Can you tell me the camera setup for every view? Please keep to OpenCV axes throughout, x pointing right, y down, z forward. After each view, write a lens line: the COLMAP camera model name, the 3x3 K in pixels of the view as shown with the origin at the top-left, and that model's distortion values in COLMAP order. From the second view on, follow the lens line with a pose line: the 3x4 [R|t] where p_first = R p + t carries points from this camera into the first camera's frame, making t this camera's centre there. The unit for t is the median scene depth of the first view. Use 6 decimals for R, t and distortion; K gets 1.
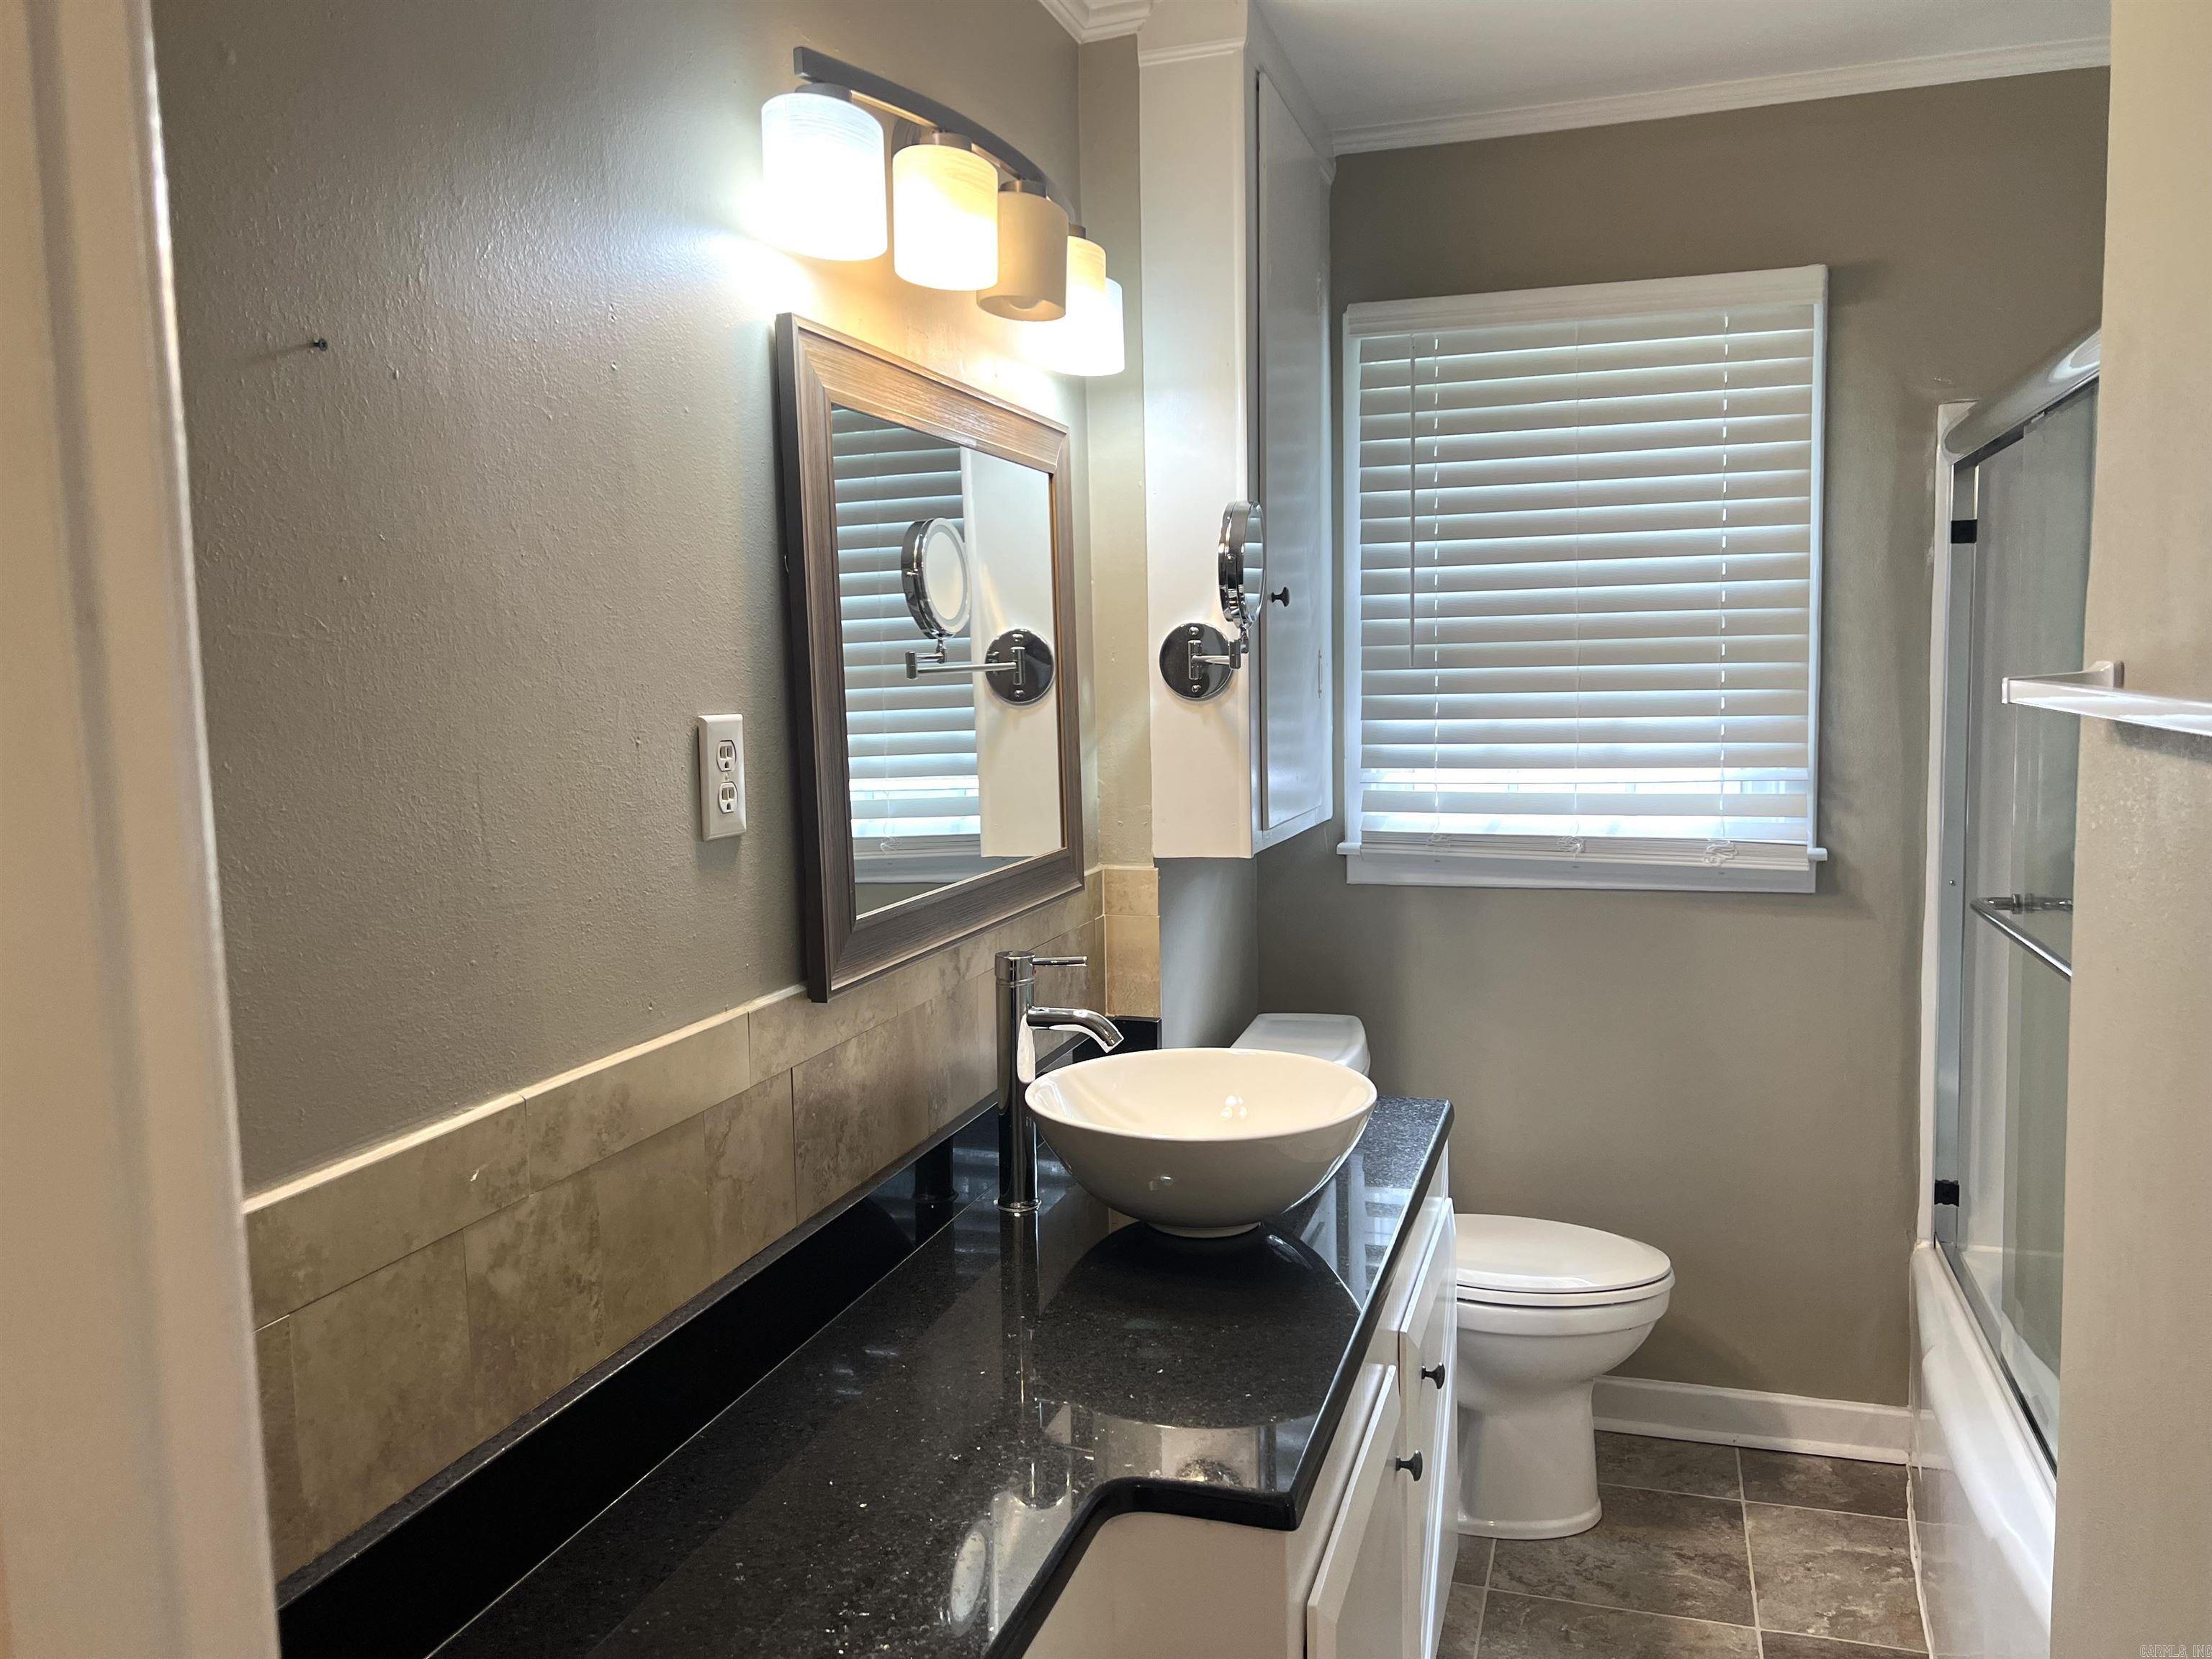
lens RADIAL K [[1650.6, 0, 1104.8], [0, 1650.6, 819.2], [0, 0, 1]] dist [0.014364, -0.010297]
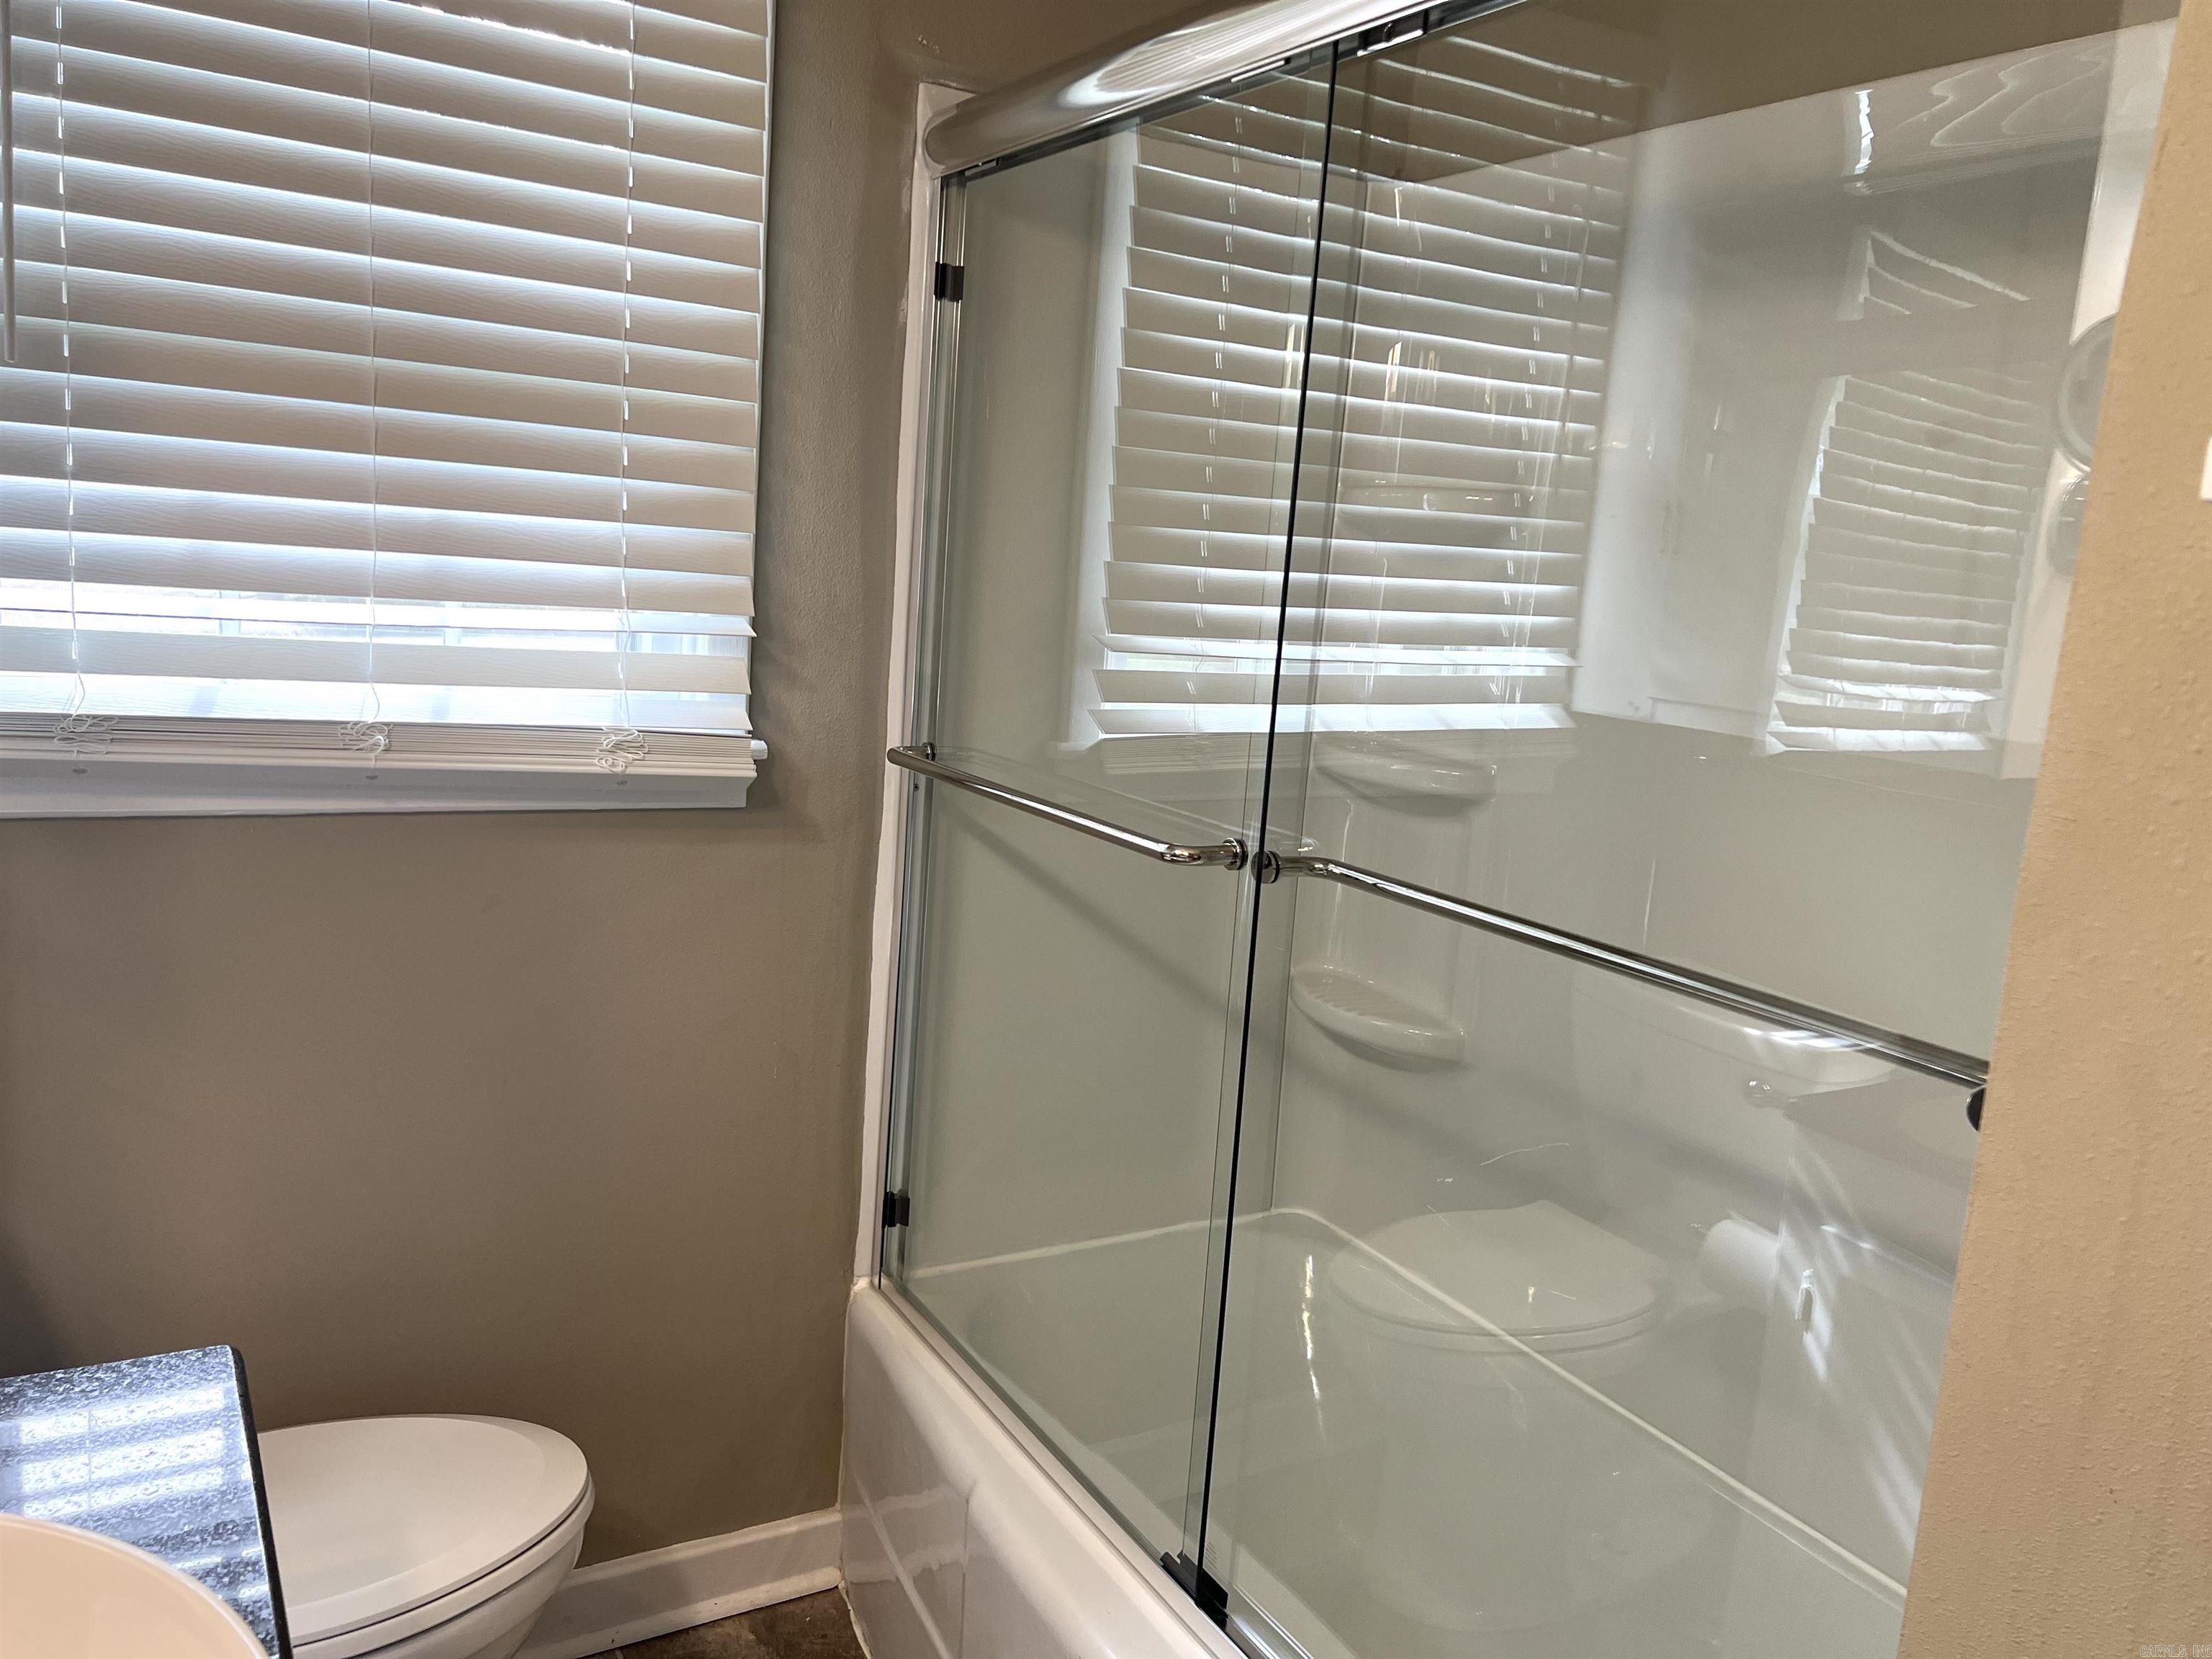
lens RADIAL K [[1650.6, 0, 1104.8], [0, 1650.6, 819.2], [0, 0, 1]] dist [0.014364, -0.010297]
pose [[0.656096, -0.048214, 0.753136, 0.029891], [-0.025354, 0.995986, 0.085849, -0.010969], [-0.754252, -0.075420, 0.652239, 0.466326]]
